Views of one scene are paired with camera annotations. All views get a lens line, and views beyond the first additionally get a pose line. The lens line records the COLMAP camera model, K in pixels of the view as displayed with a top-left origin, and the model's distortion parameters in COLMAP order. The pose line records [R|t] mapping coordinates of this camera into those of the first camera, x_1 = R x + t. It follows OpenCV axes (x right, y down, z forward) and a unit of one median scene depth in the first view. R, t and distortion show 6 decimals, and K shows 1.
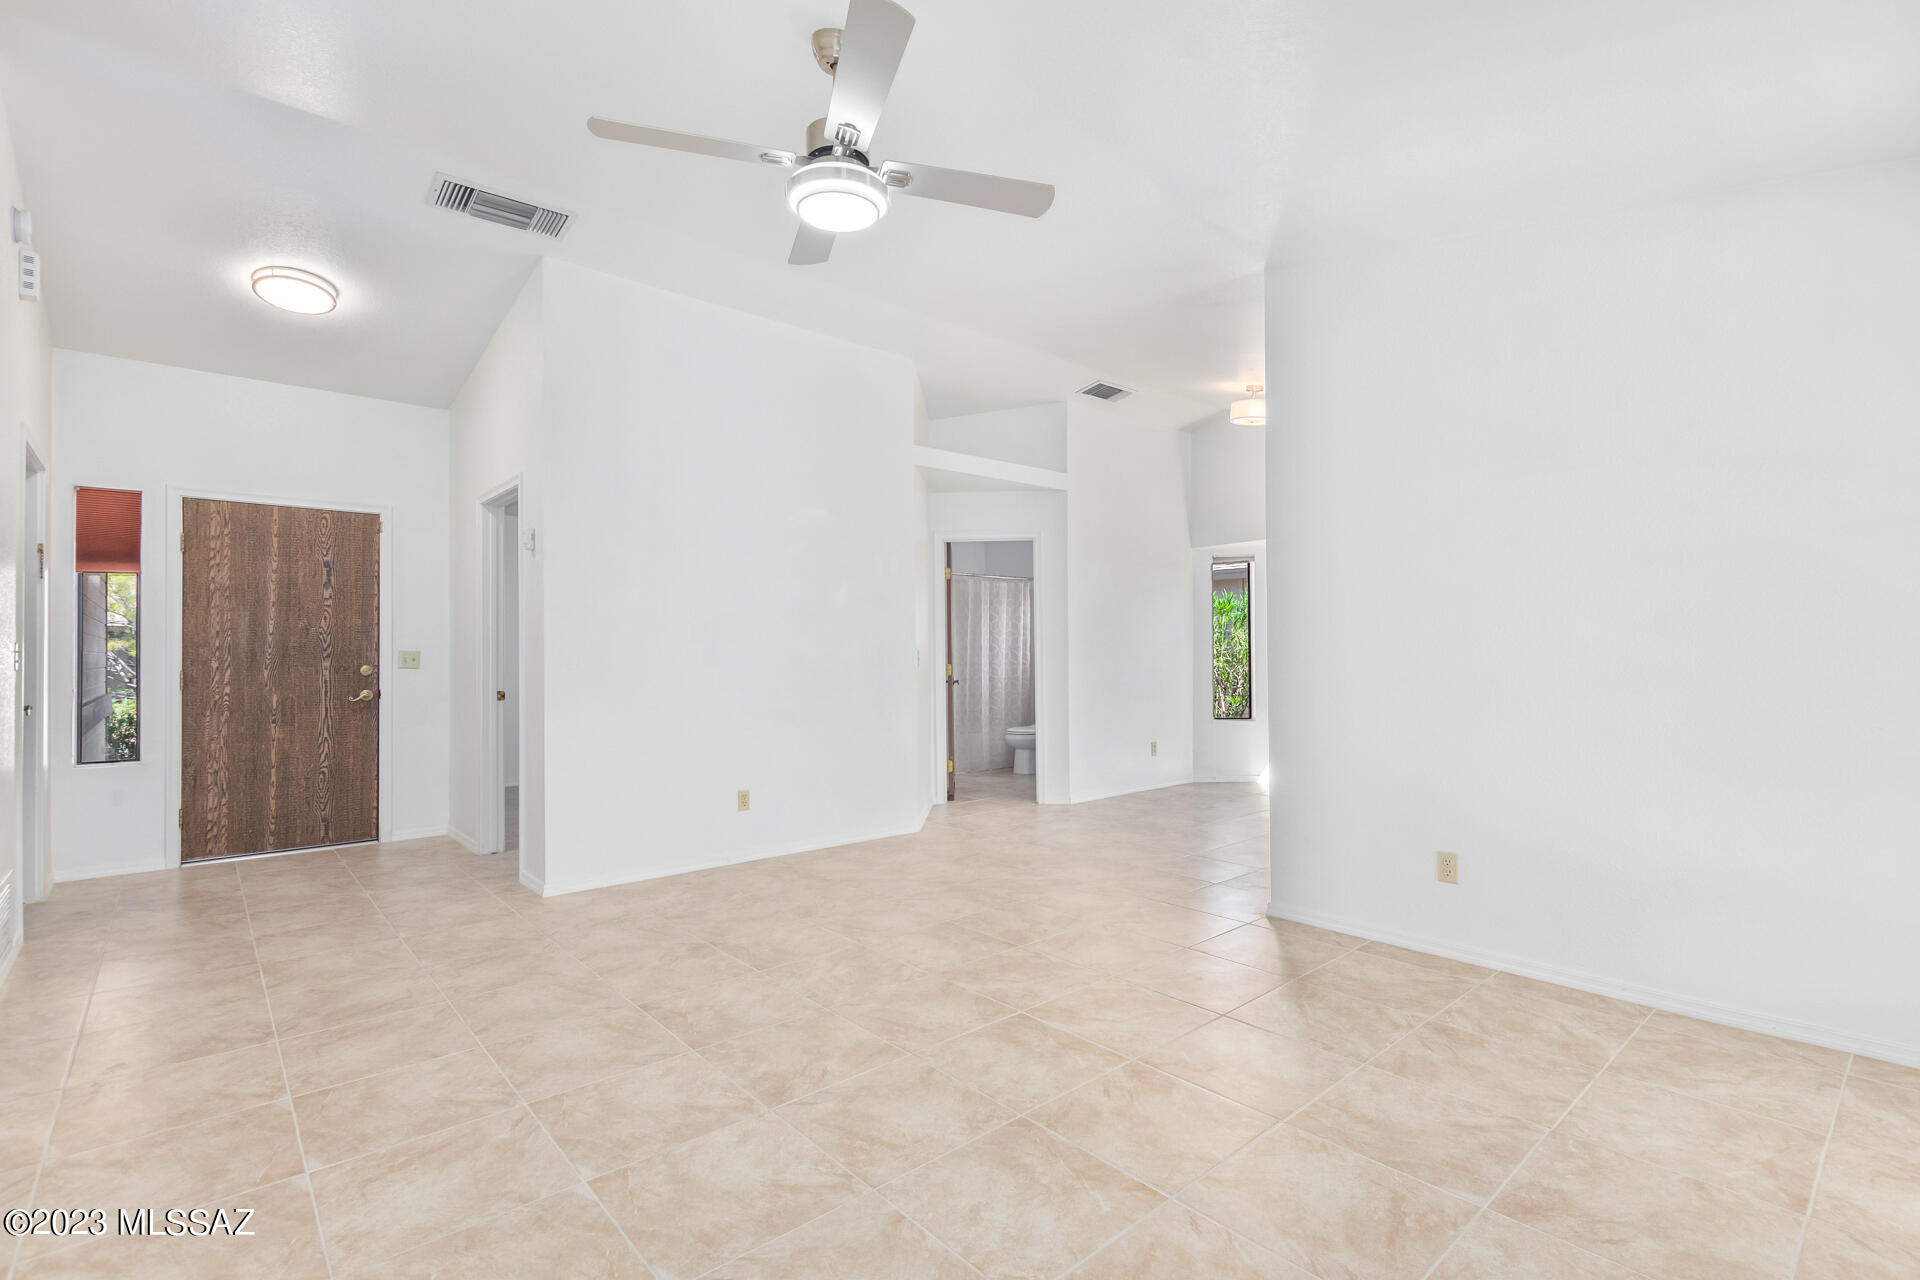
lens RADIAL K [[884.5, 0, 968.2], [0, 884.5, 641.5], [0, 0, 1]] dist [0.001409, -0.001540]
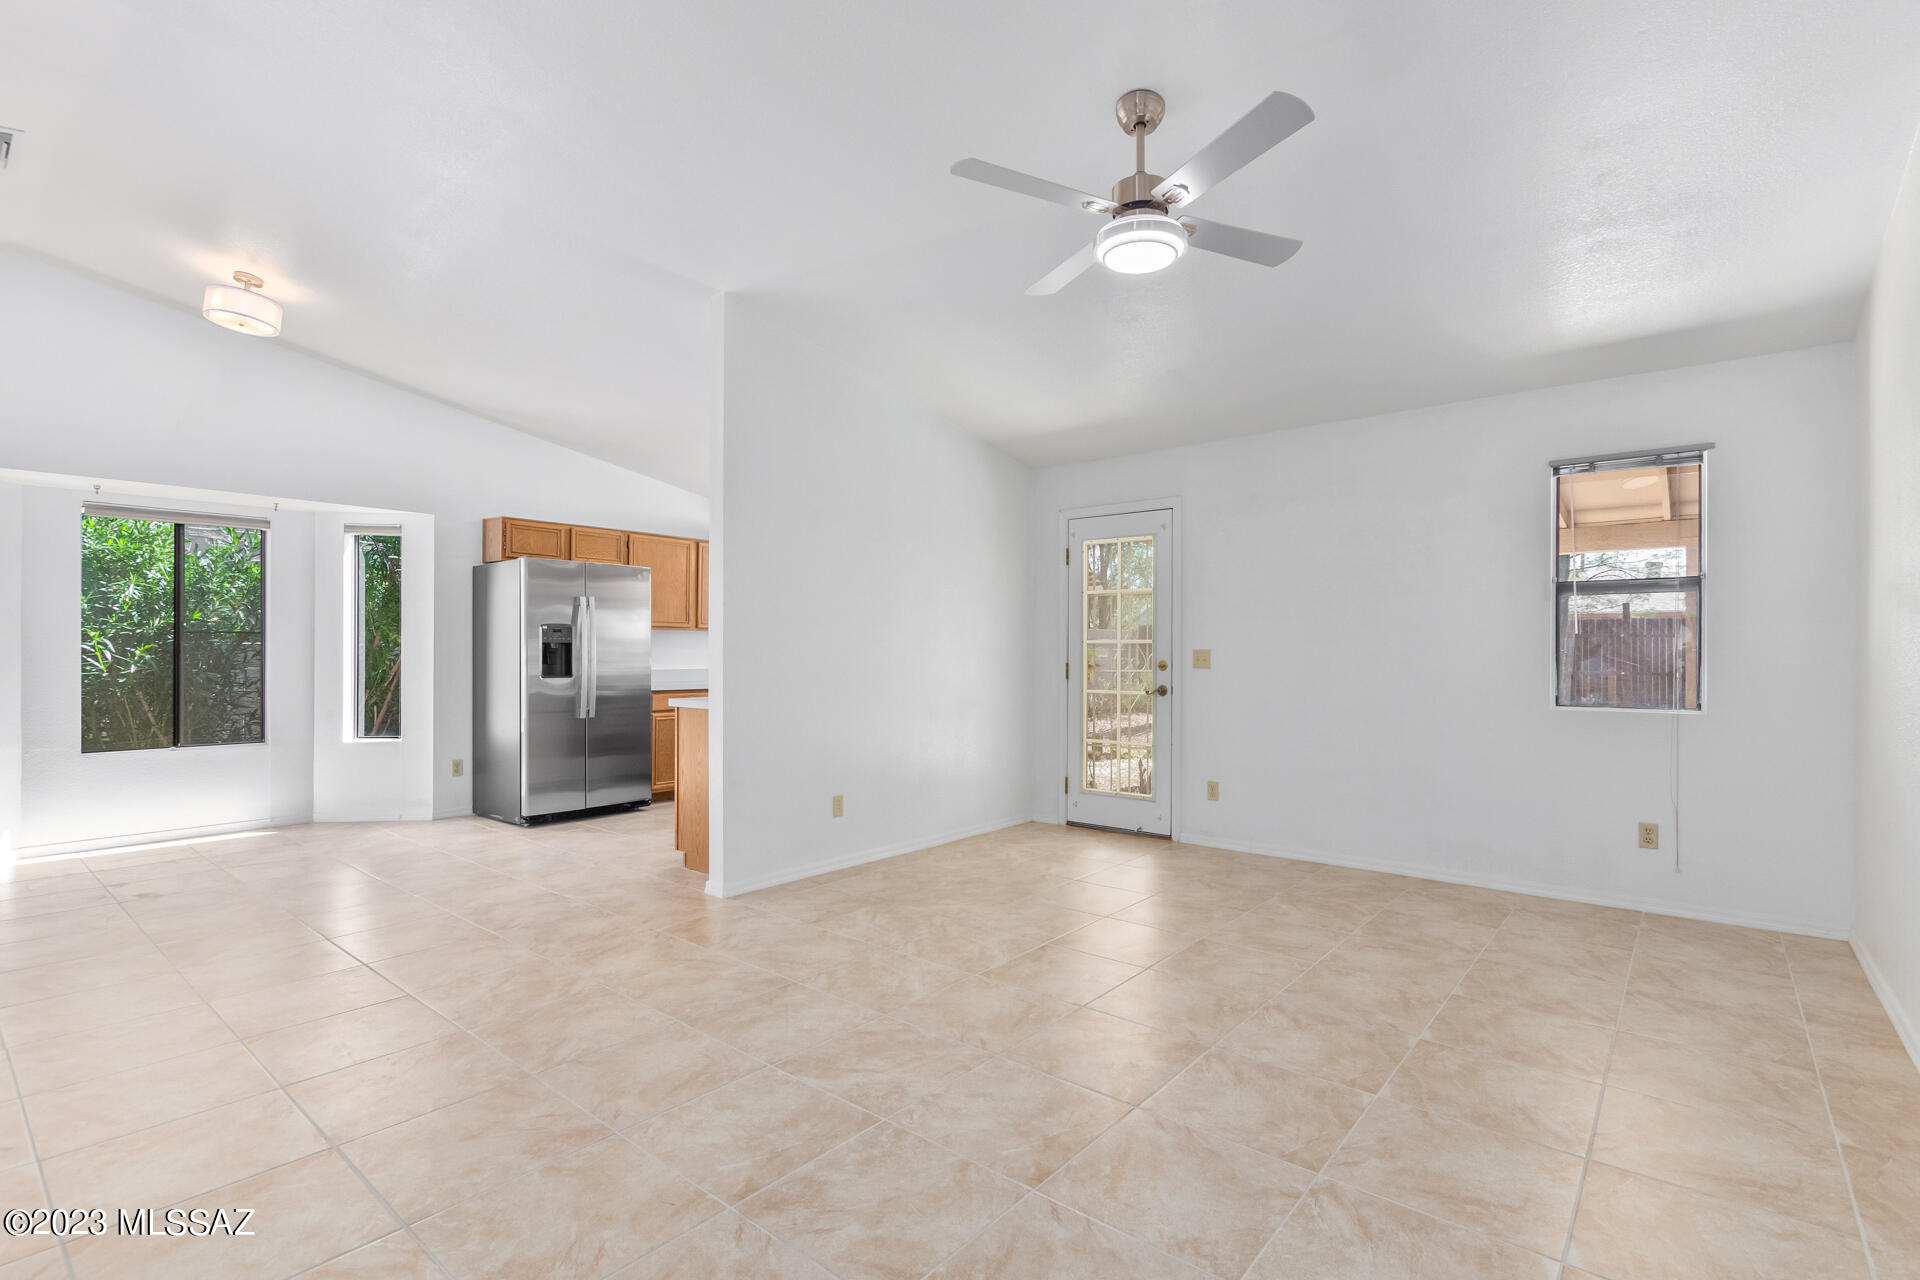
lens RADIAL K [[884.5, 0, 968.2], [0, 884.5, 641.5], [0, 0, 1]] dist [0.001409, -0.001540]
pose [[-0.155704, 0.018572, 0.987629, -0.964032], [-0.013380, 0.999692, -0.020909, 0.018788], [-0.987713, -0.016470, -0.155407, 1.090193]]
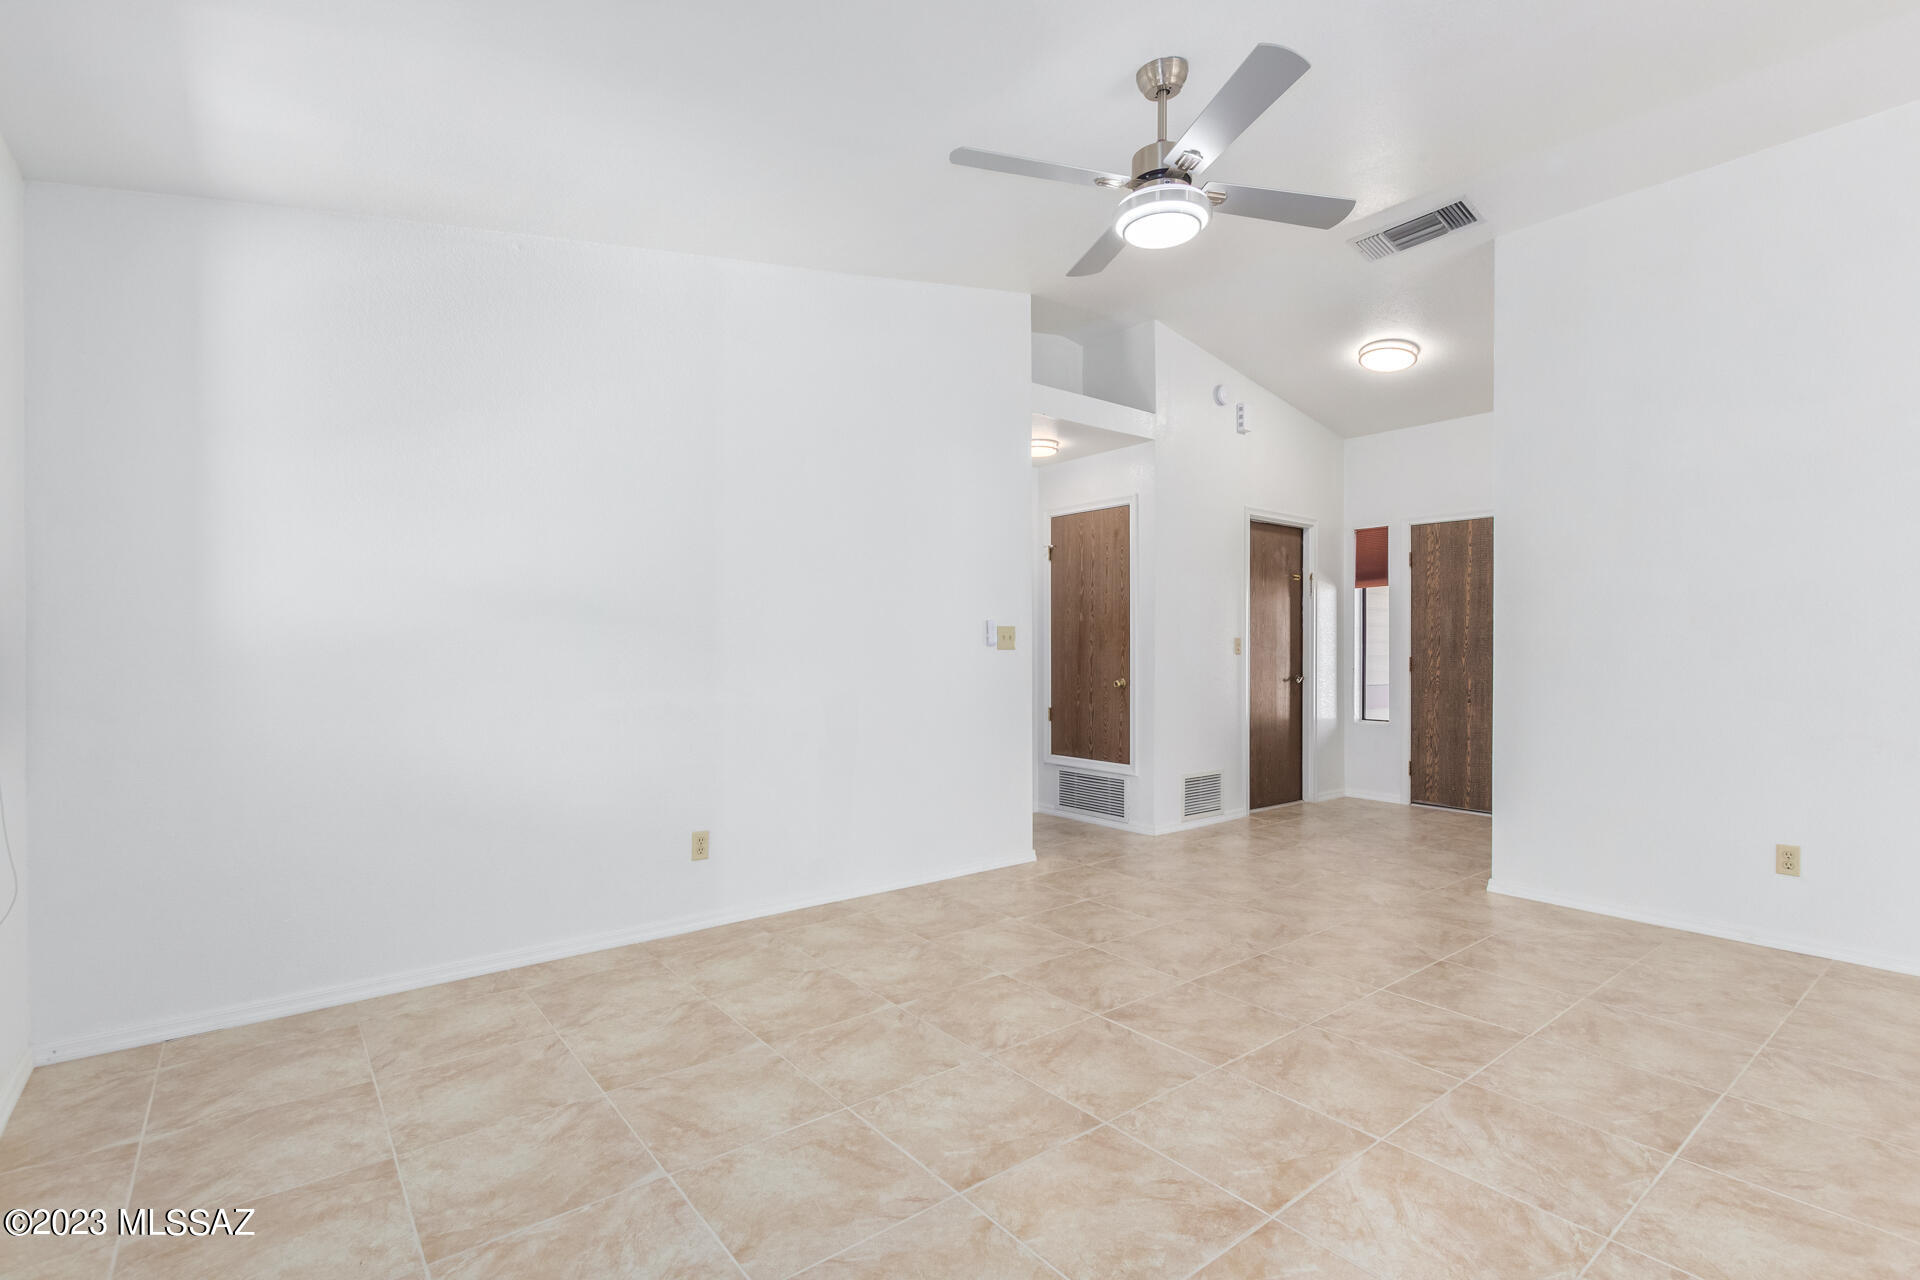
lens RADIAL K [[884.5, 0, 968.2], [0, 884.5, 641.5], [0, 0, 1]] dist [0.001409, -0.001540]
pose [[-0.051321, 0.000572, -0.998682, 0.740643], [0.012969, 0.999916, -0.000094, 0.002325], [0.998598, -0.012957, -0.051324, 0.643974]]
